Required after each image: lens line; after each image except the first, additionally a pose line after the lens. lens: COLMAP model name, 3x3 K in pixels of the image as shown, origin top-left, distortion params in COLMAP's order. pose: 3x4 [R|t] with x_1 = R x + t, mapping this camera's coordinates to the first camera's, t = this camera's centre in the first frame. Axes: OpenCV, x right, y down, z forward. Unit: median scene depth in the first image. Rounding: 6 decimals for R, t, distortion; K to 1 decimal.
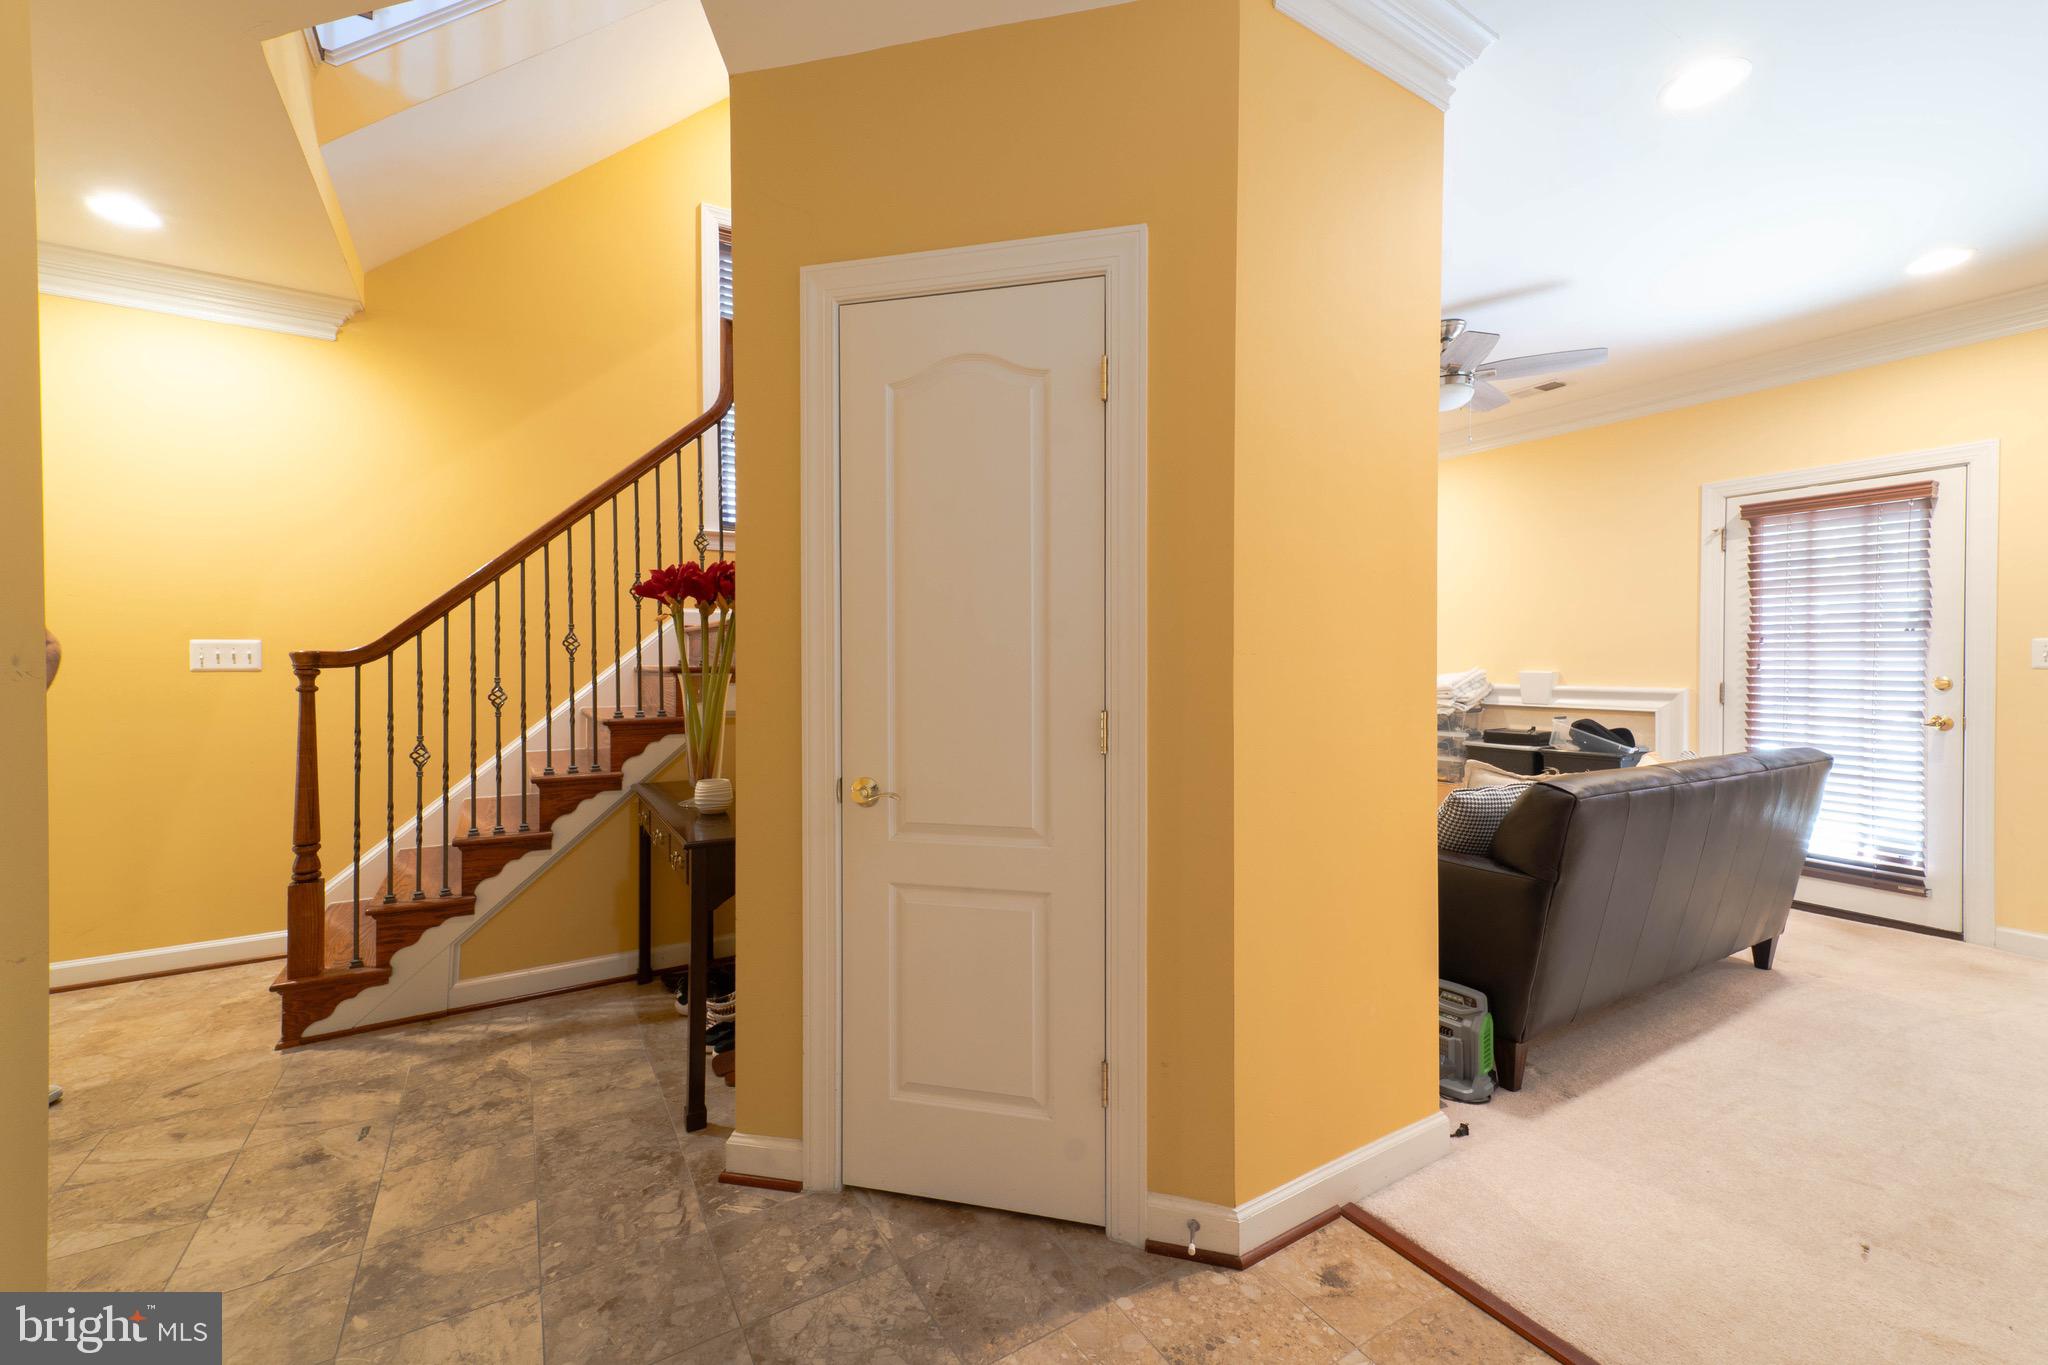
lens RADIAL K [[838.9, 0, 1018.4], [0, 838.9, 660.2], [0, 0, 1]] dist [0.032340, -0.000187]
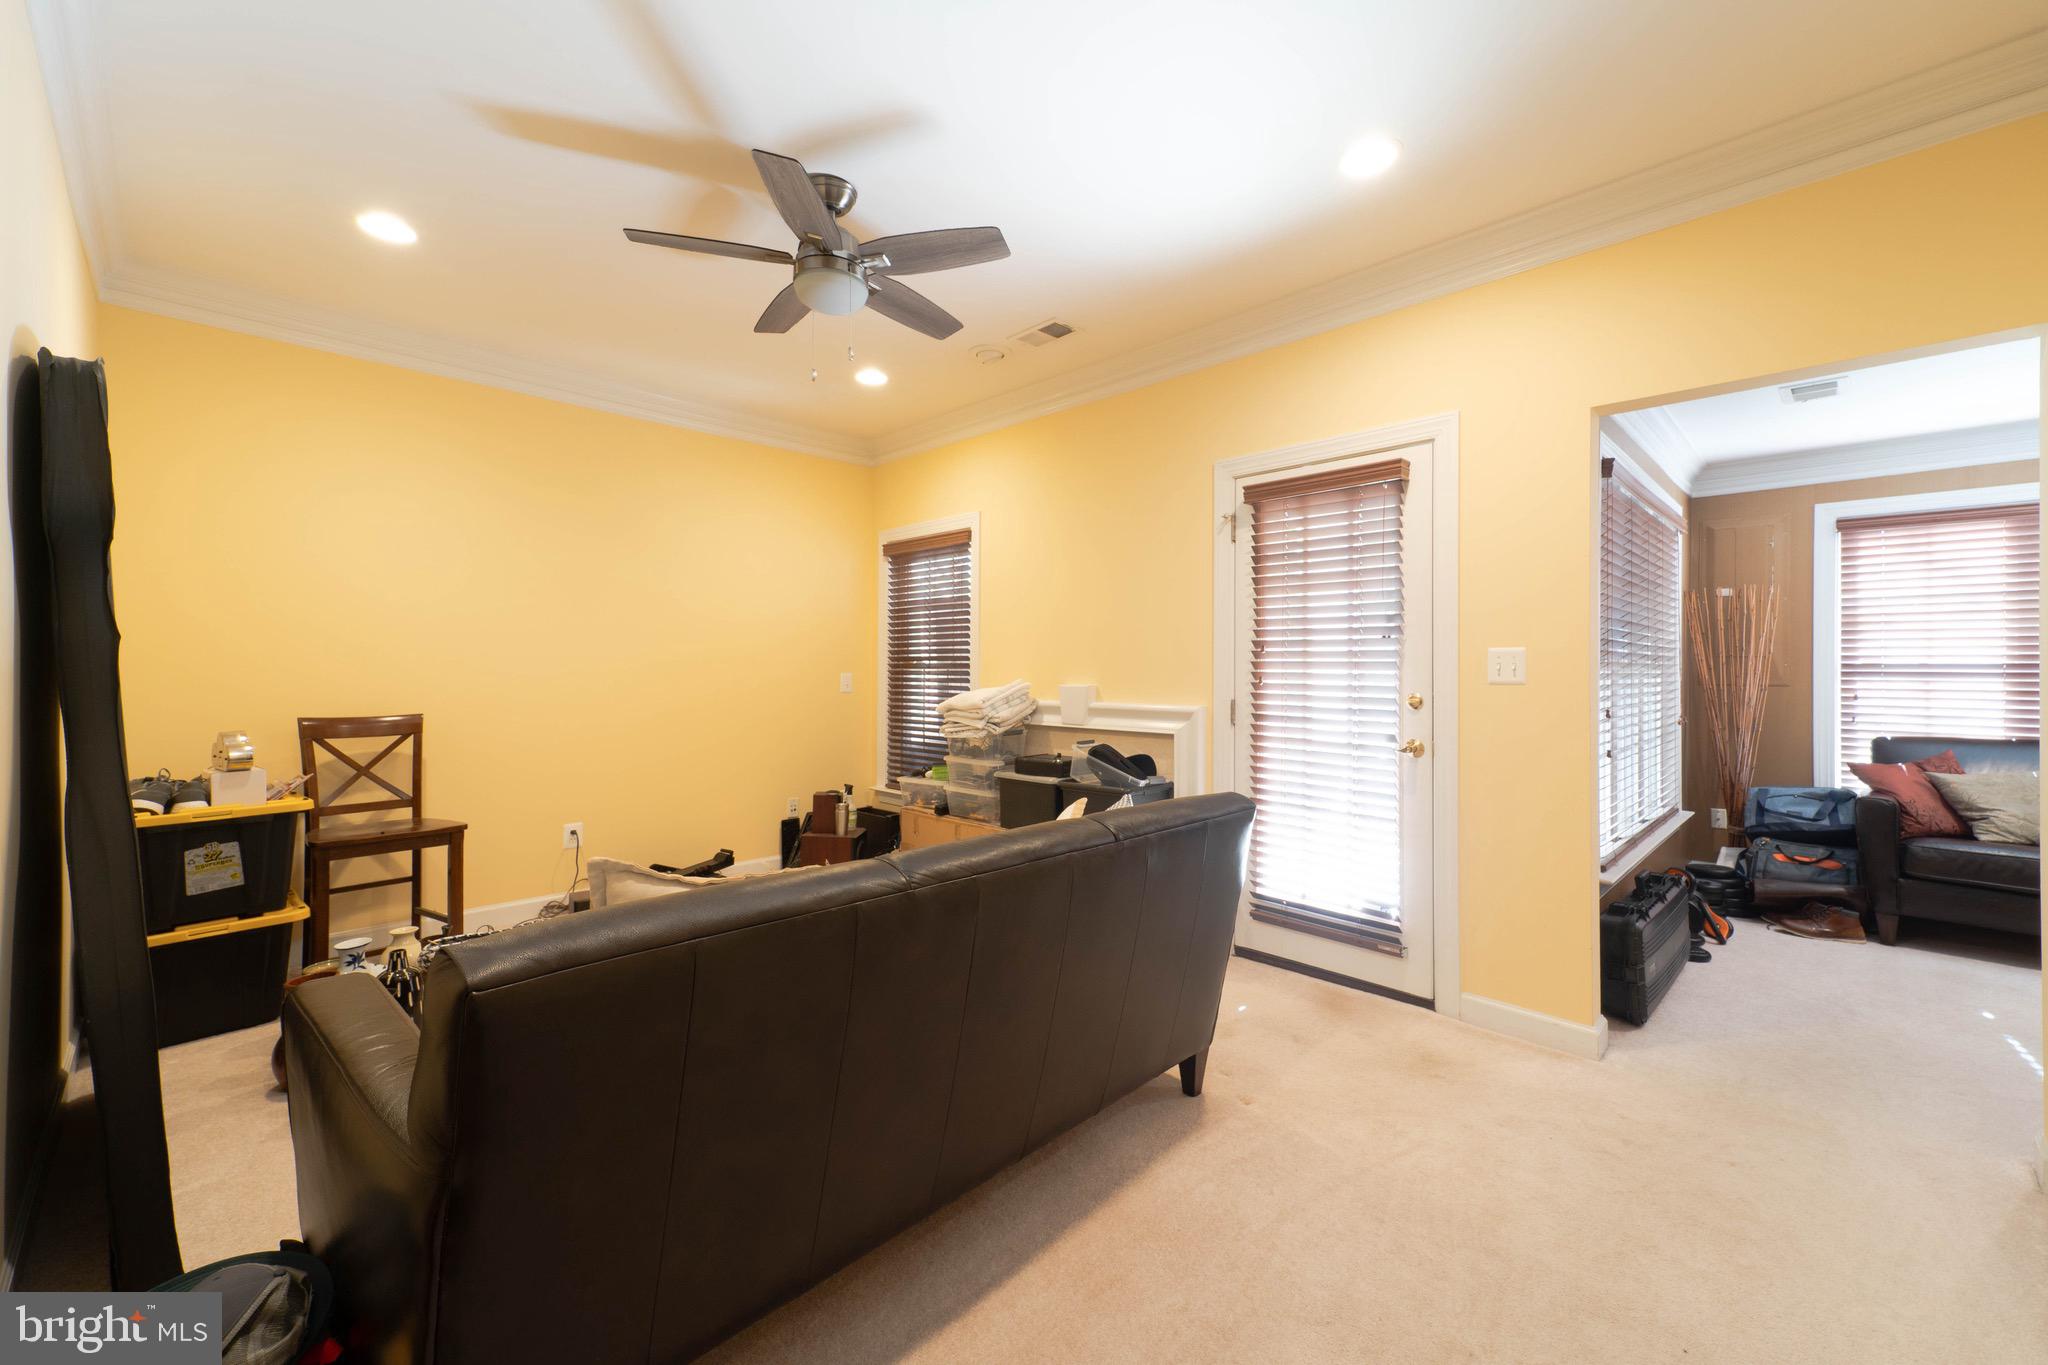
lens RADIAL K [[828.6, 0, 1030.1], [0, 828.6, 651.2], [0, 0, 1]] dist [0.018895, -0.000291]
pose [[0.970588, 0.010016, 0.240540, 0.502317], [-0.004528, 0.999717, -0.023359, -0.000851], [-0.240706, 0.021583, 0.970358, 0.305714]]
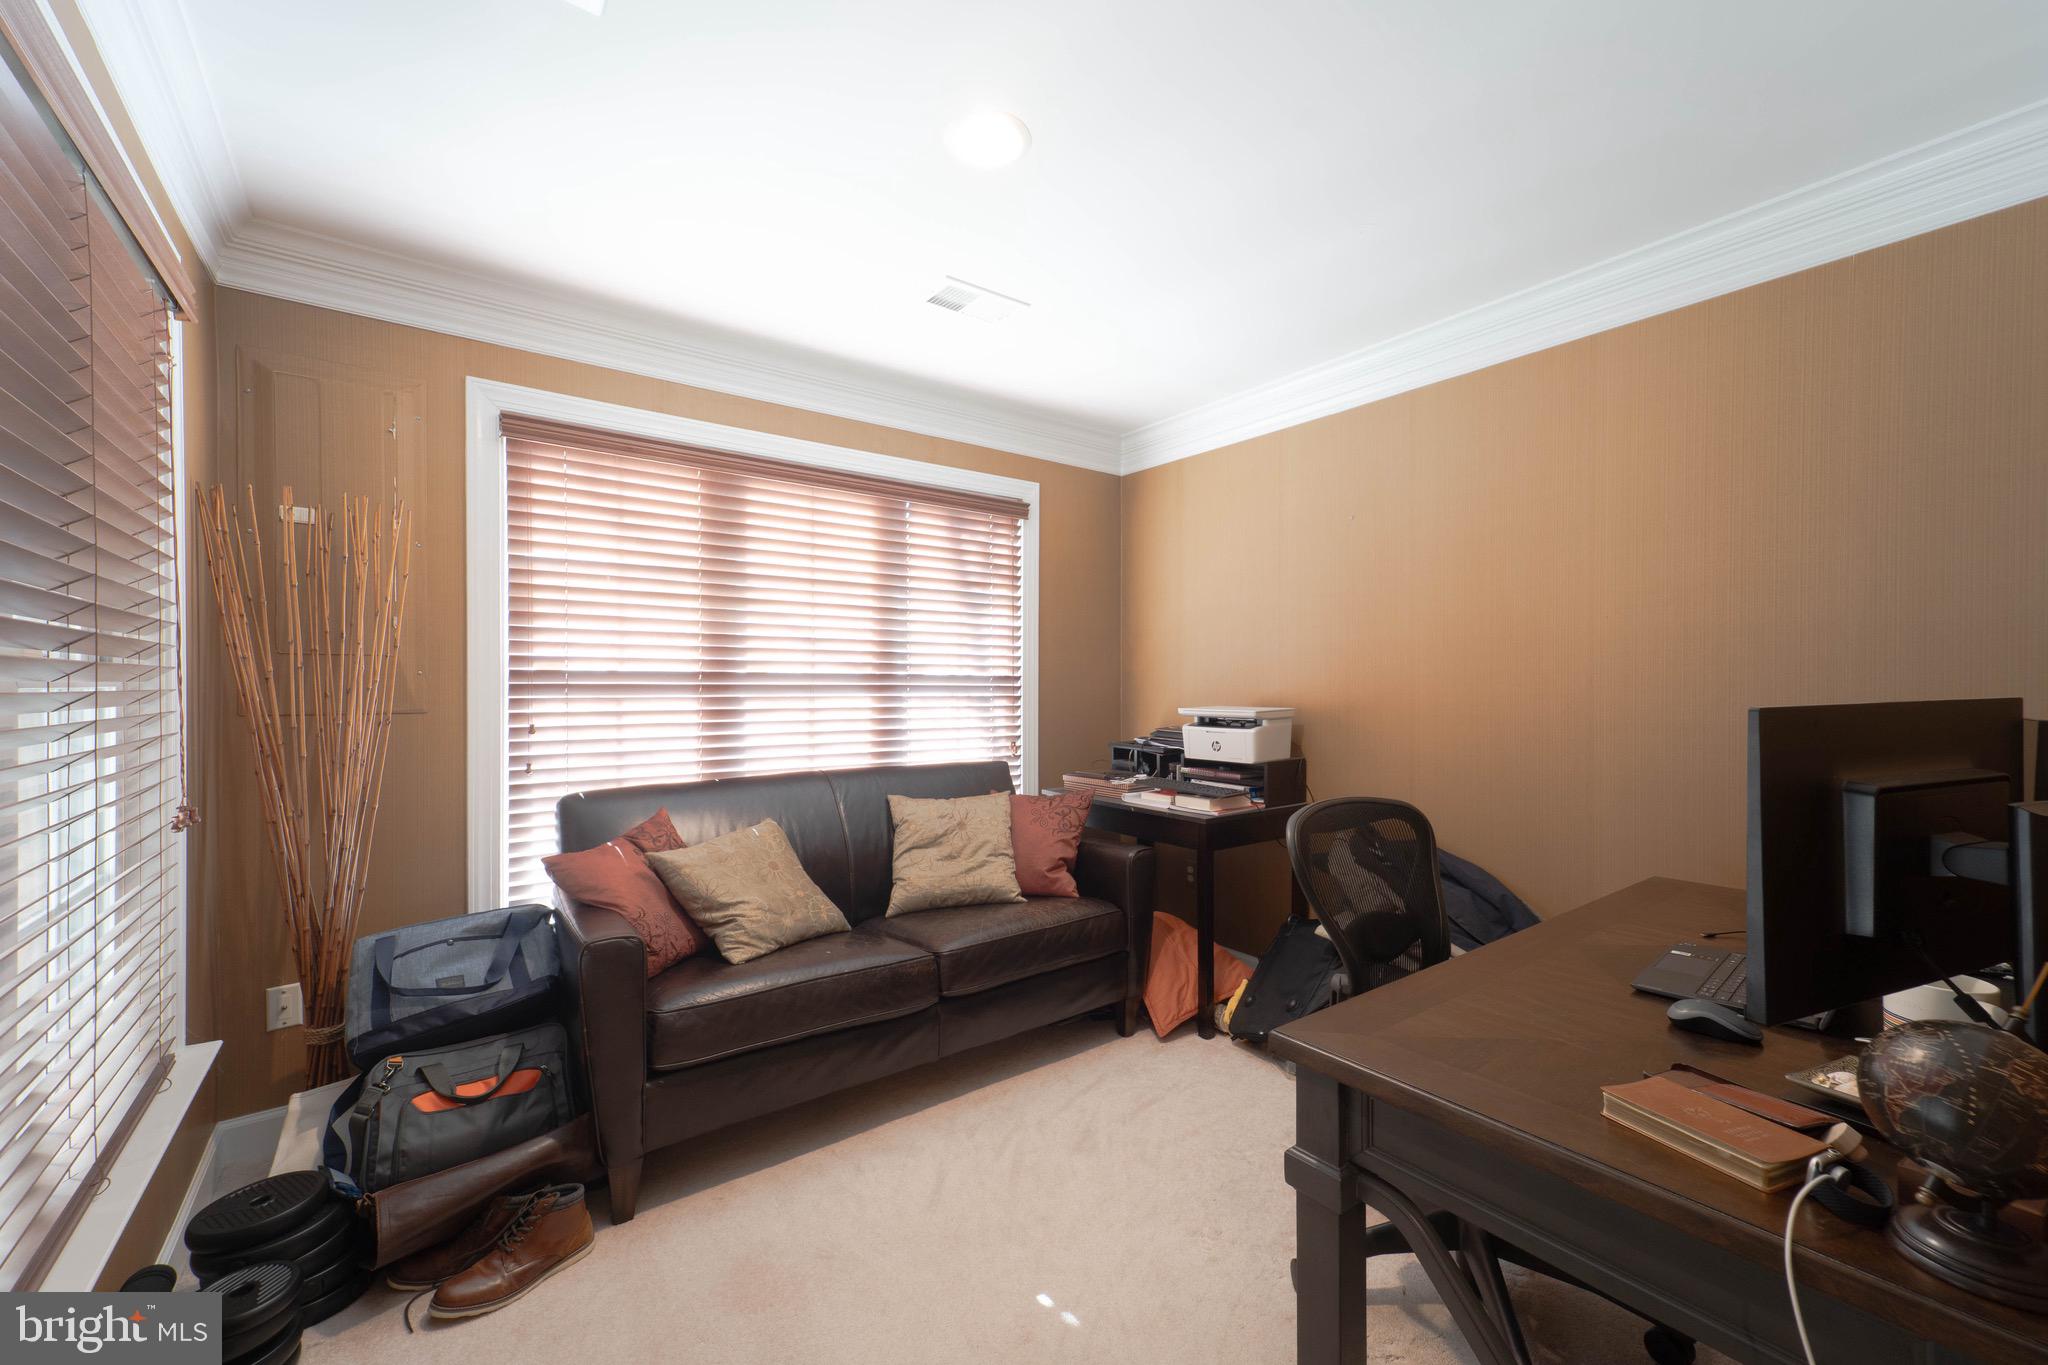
lens RADIAL K [[812.5, 0, 1014.4], [0, 812.5, 694.4], [0, 0, 1]] dist [0.020383, 0.000159]
pose [[-0.088762, -0.010966, 0.995992, 0.862670], [0.007575, 0.999903, 0.011684, -0.001313], [-0.996024, 0.008582, -0.088671, 0.577545]]
